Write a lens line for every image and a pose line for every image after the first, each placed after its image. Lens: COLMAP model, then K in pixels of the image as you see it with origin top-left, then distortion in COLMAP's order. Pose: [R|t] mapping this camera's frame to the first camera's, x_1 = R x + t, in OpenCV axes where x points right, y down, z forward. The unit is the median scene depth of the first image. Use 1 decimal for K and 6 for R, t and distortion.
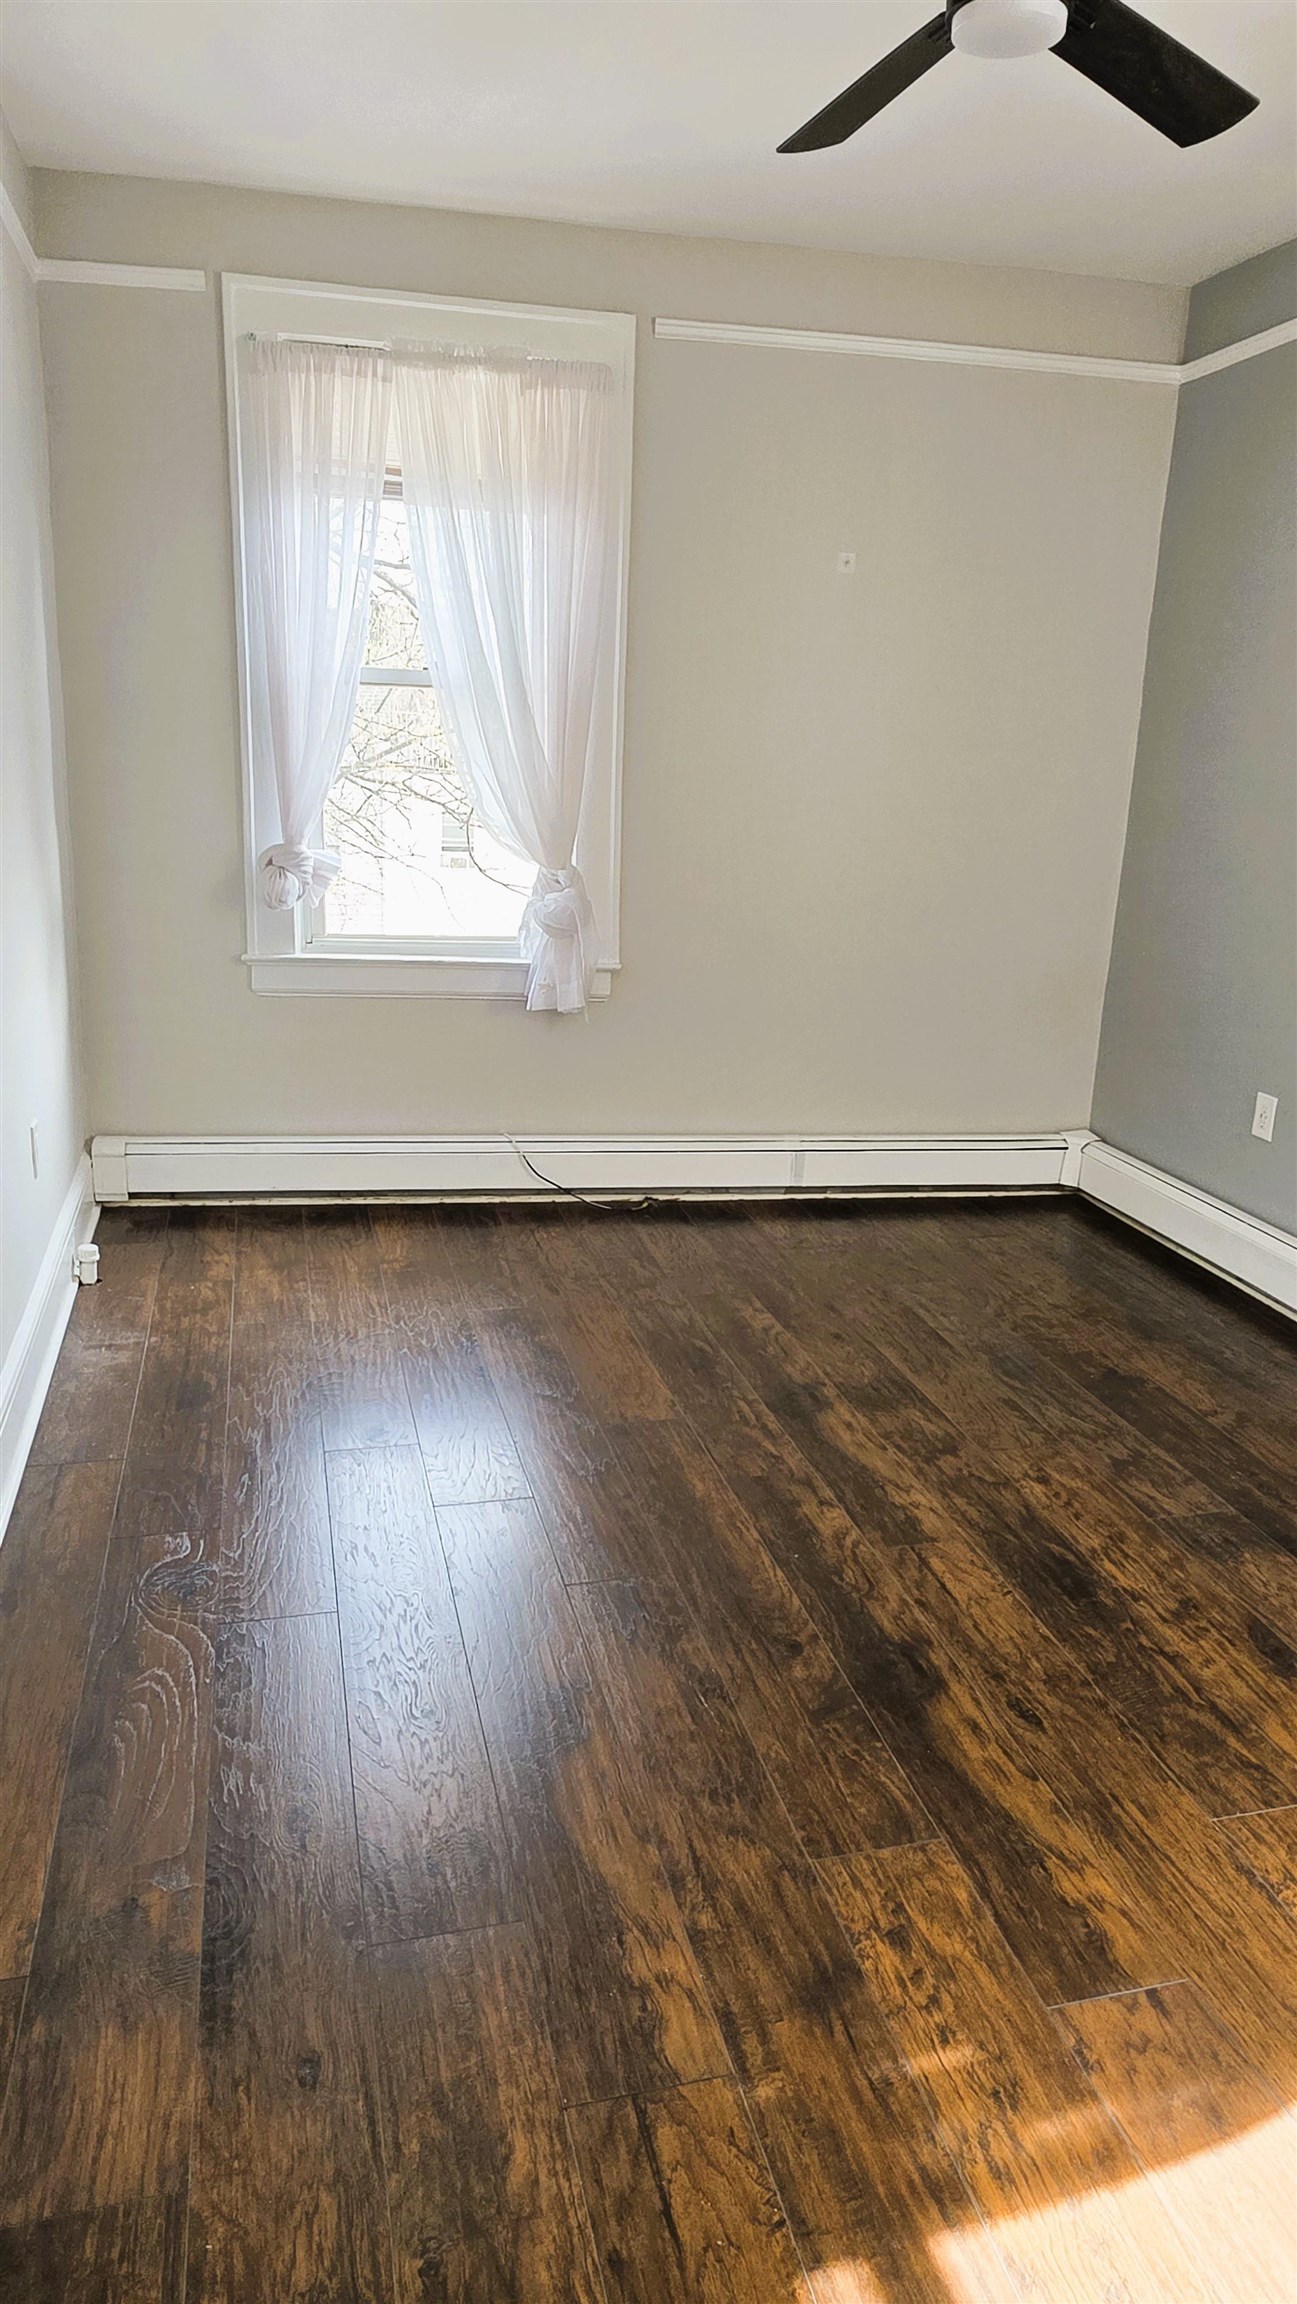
lens RADIAL K [[1471.9, 0, 645.1], [0, 1471.9, 1150.2], [0, 0, 1]] dist [0.001583, 0.002740]
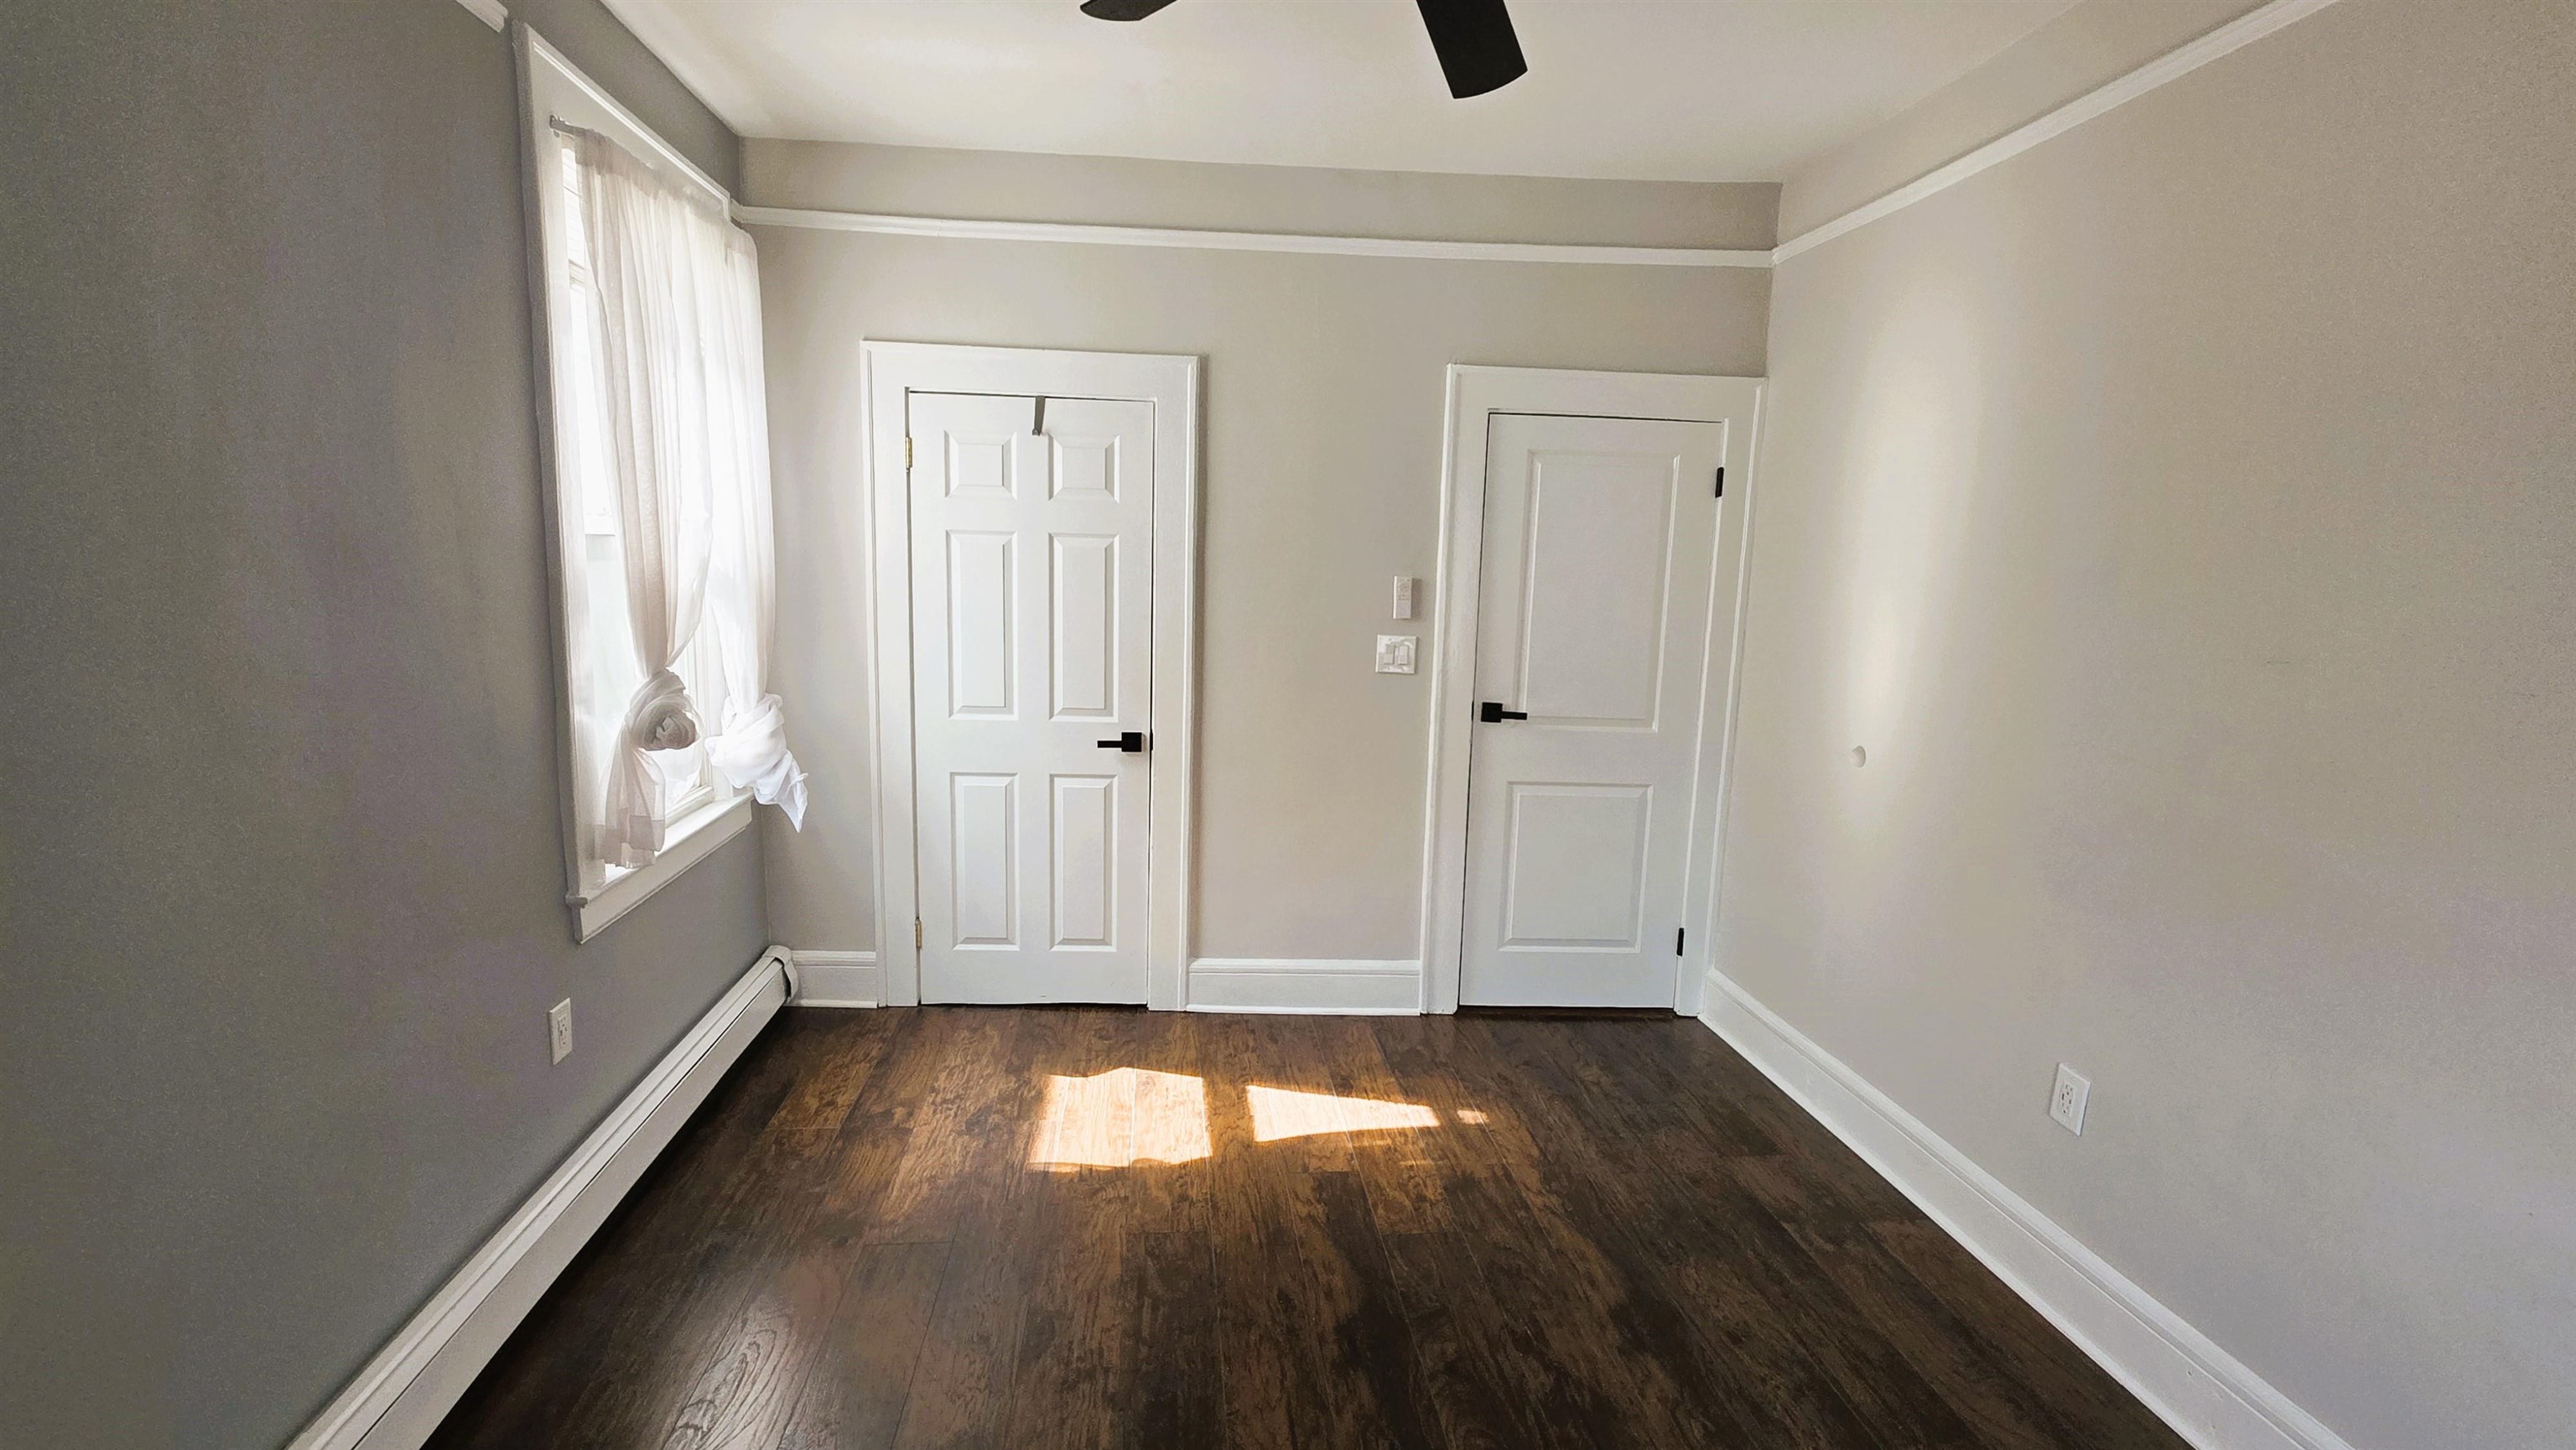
lens RADIAL K [[1152.9, 0, 1289.7], [0, 1152.9, 728.1], [0, 0, 1]] dist [0.000849, -0.000804]
pose [[-0.988307, -0.089574, 0.123394, 0.115872], [-0.030889, 0.910094, 0.413250, -0.363315], [-0.149317, 0.404606, -0.902219, 1.180508]]
